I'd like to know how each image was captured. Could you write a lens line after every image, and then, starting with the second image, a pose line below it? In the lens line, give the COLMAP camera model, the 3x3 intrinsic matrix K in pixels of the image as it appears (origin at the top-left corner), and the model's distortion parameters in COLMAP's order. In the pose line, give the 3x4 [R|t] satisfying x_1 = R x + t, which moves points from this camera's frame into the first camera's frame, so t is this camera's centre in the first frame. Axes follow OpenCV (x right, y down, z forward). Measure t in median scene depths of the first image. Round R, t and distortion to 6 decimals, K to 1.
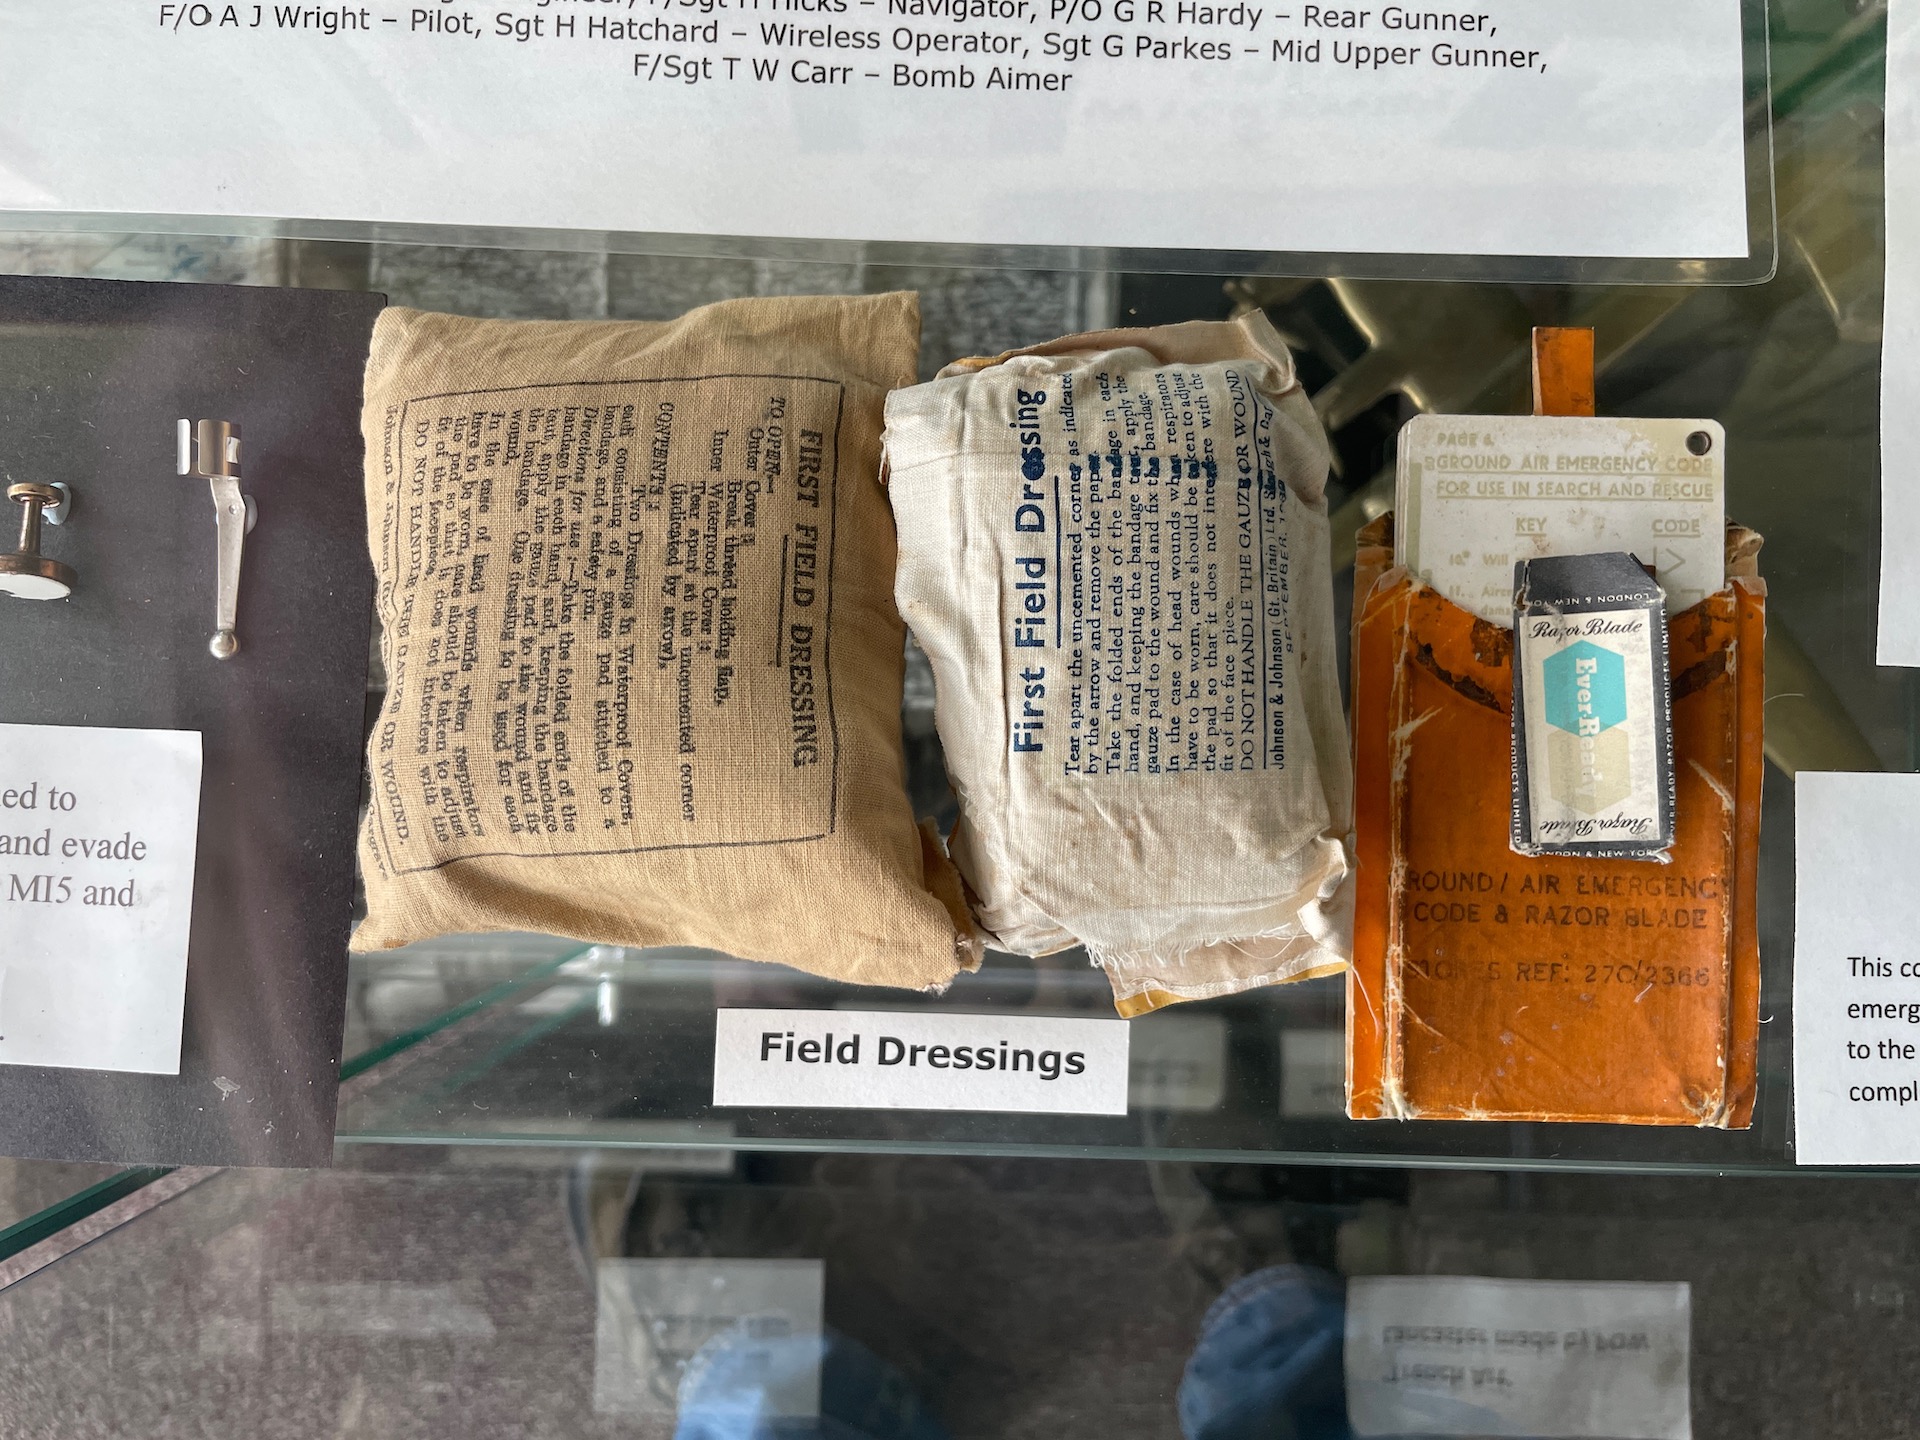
lens RADIAL K [[1449.5, 0, 960.0], [0, 1449.5, 720.0], [0, 0, 1]] dist [0.063831, -0.109744]
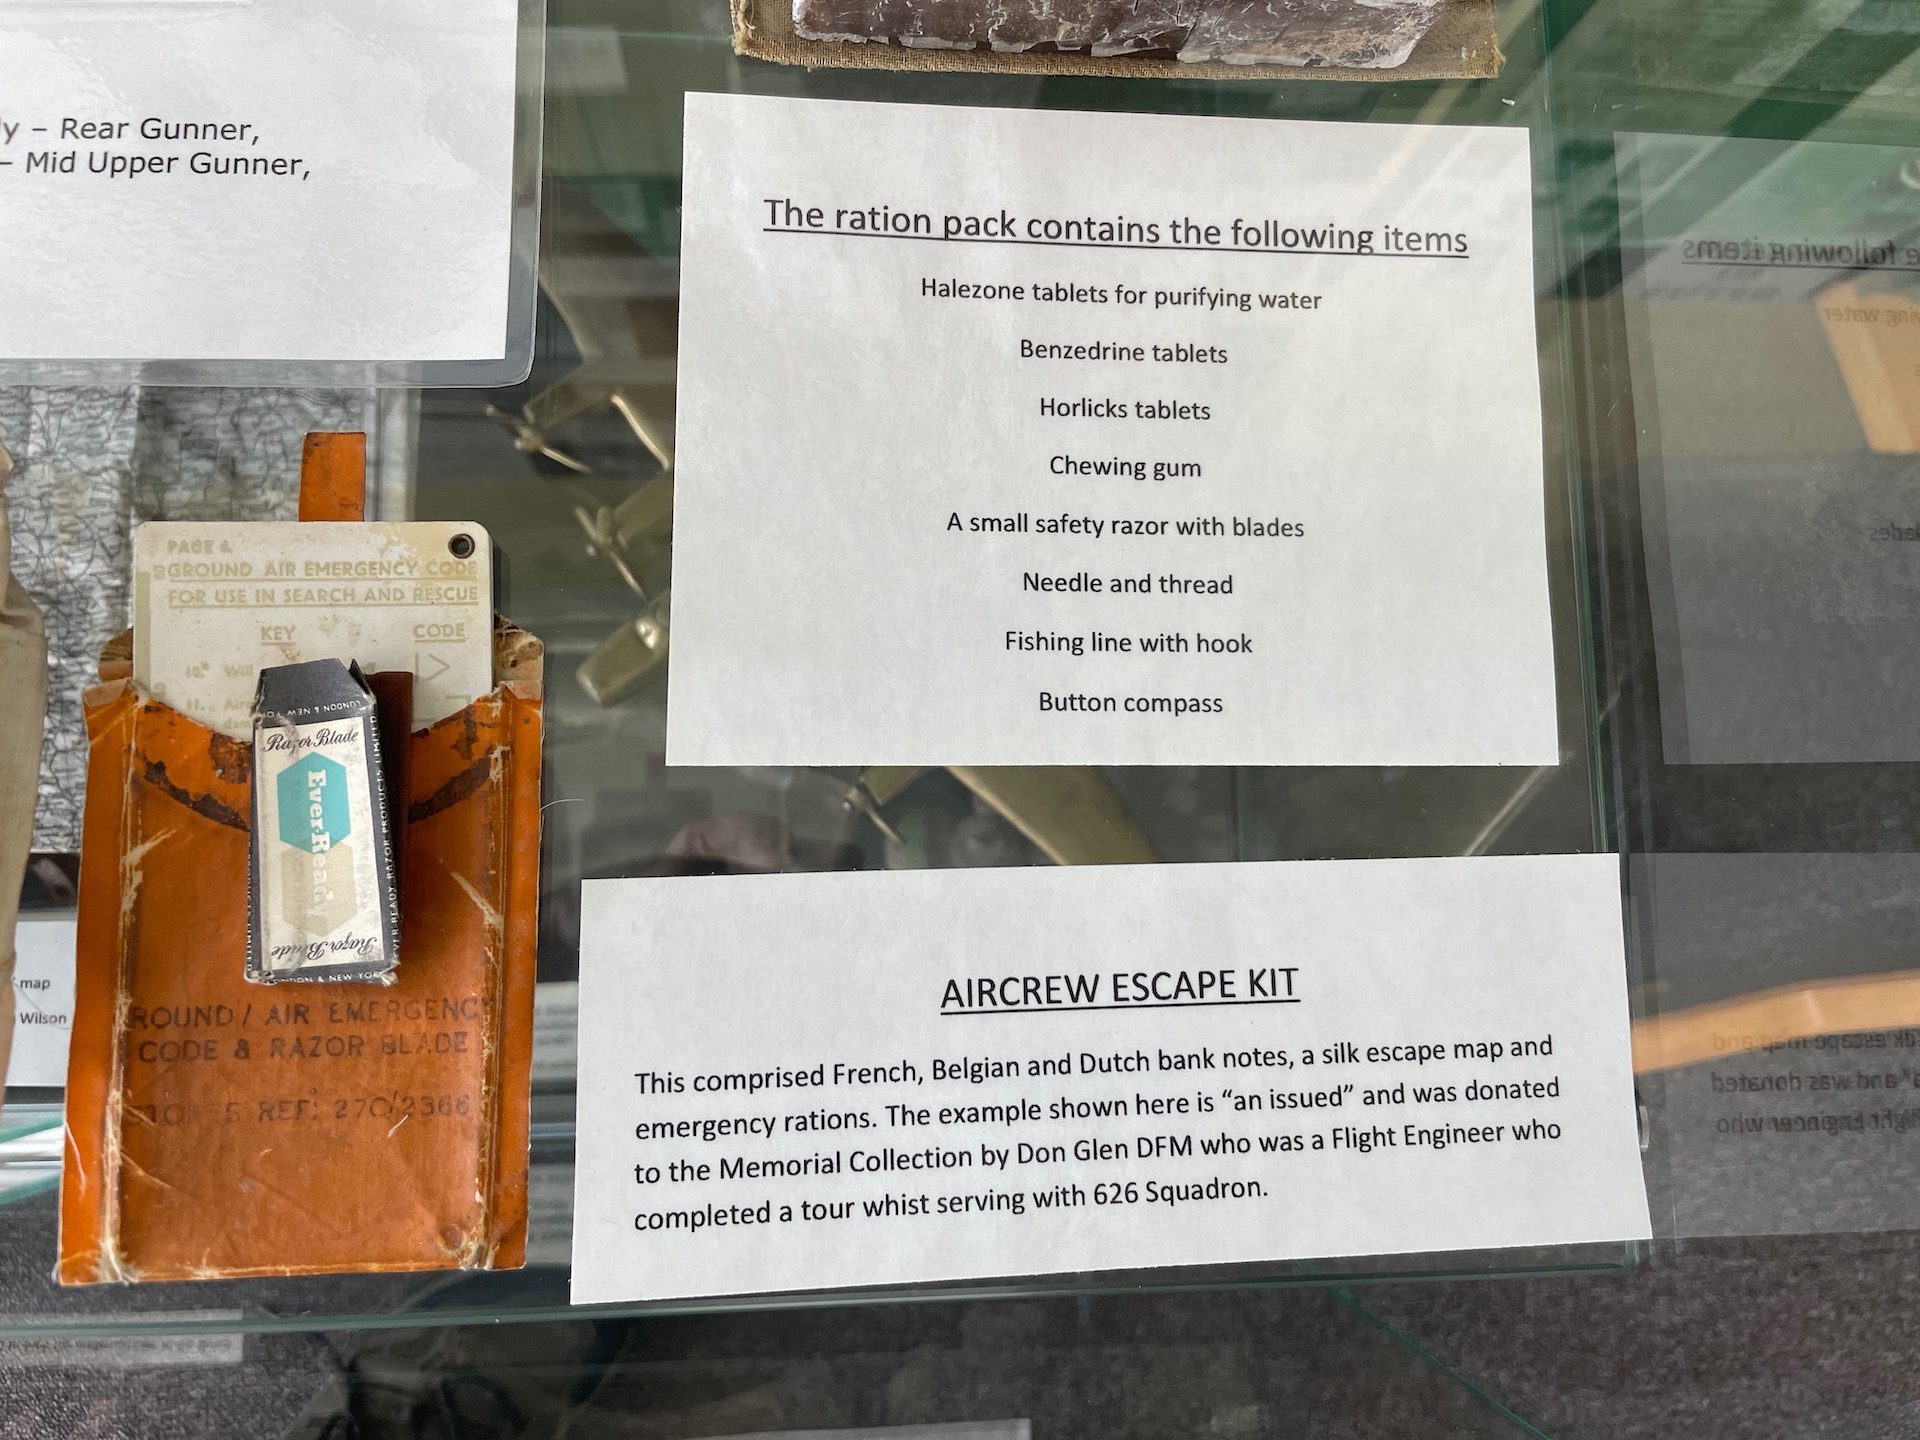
lens RADIAL K [[1449.5, 0, 960.0], [0, 1449.5, 720.0], [0, 0, 1]] dist [0.063831, -0.109744]
pose [[0.995155, -0.034597, 0.092034, 0.746497], [0.043036, 0.994888, -0.091351, 0.029171], [-0.088403, 0.094869, 0.991557, 0.018507]]
